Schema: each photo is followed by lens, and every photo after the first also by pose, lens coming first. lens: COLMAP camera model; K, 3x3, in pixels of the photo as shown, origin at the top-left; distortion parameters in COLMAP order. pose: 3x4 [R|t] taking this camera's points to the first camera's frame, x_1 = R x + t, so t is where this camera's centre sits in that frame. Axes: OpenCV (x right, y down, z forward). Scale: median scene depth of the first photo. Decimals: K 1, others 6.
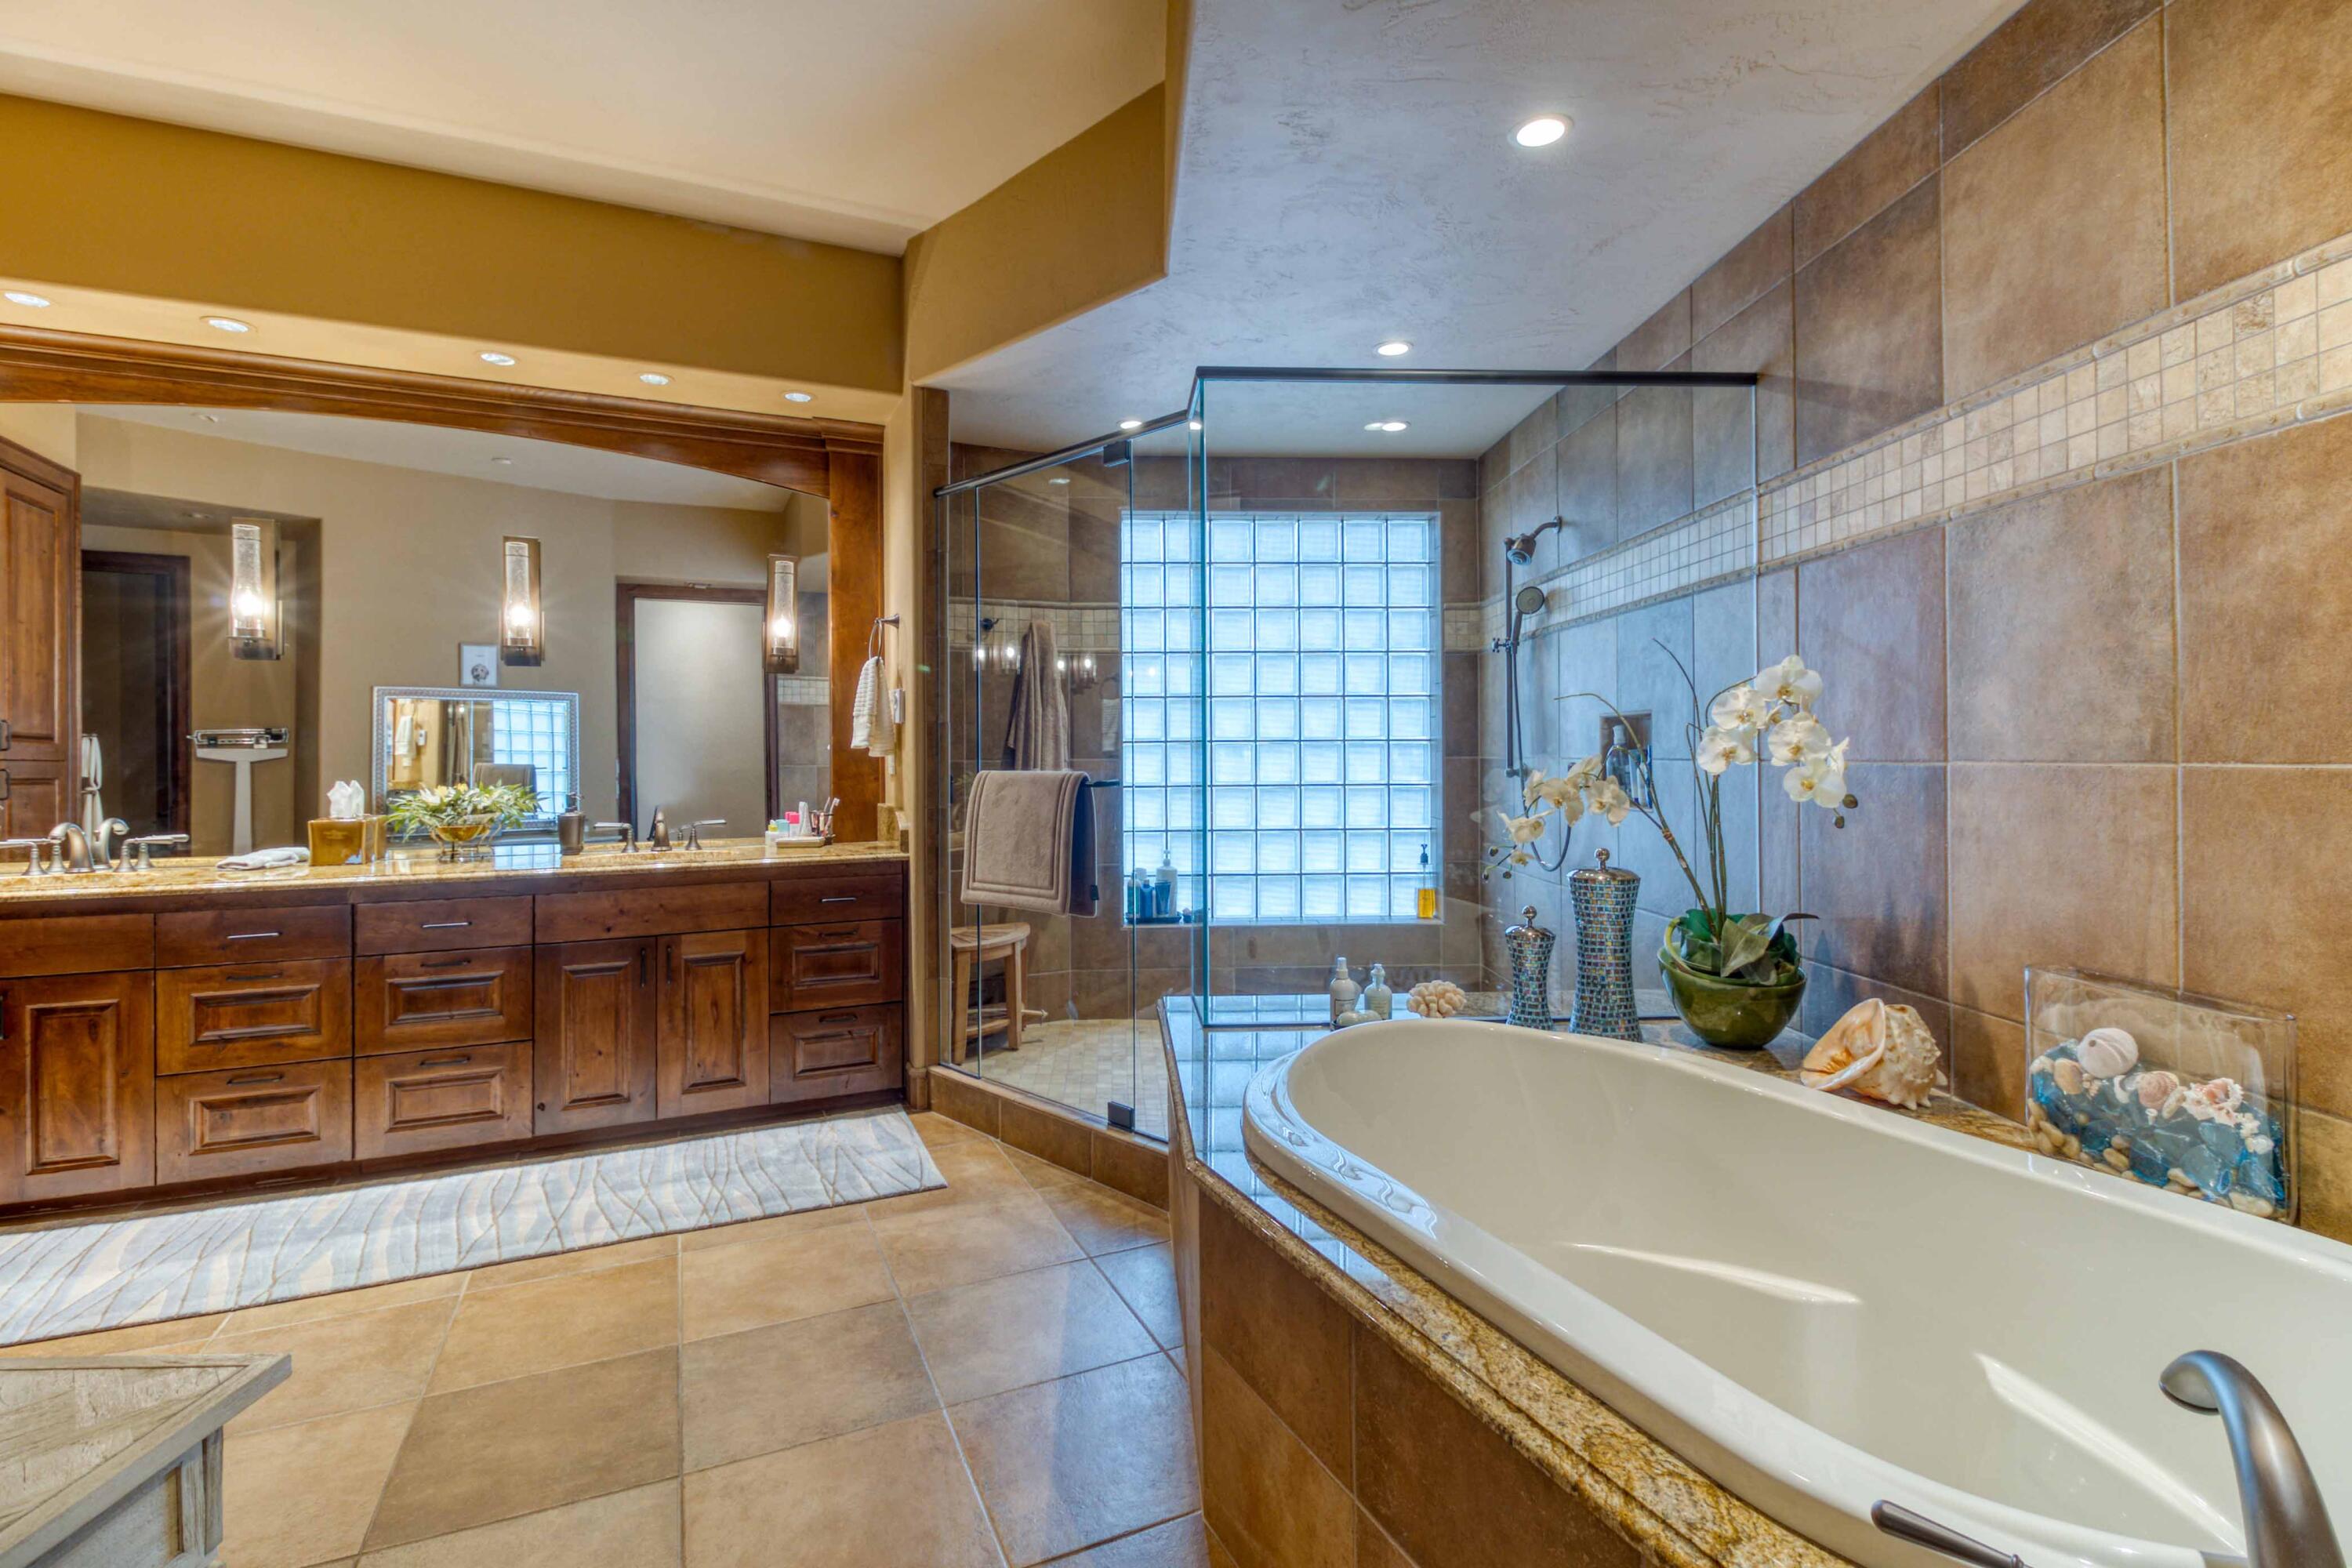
lens RADIAL K [[1143.1, 0, 1264.5], [0, 1143.1, 741.7], [0, 0, 1]] dist [-0.002855, -0.006998]
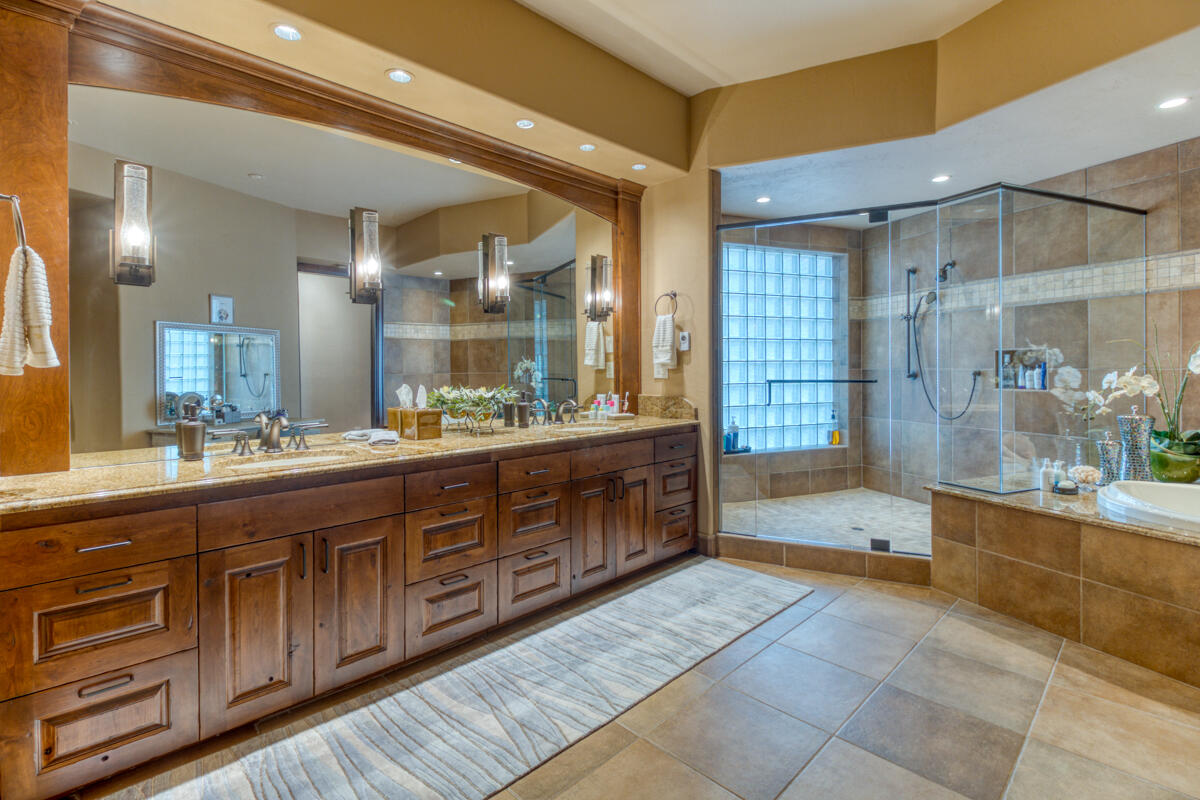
lens RADIAL K [[583.2, 0, 584.5], [0, 583.2, 369.4], [0, 0, 1]] dist [-0.002855, -0.006998]
pose [[0.943462, -0.001403, 0.331477, -0.933171], [-0.002101, 0.999946, 0.010214, 0.006313], [-0.331473, -0.010333, 0.943408, 0.195136]]
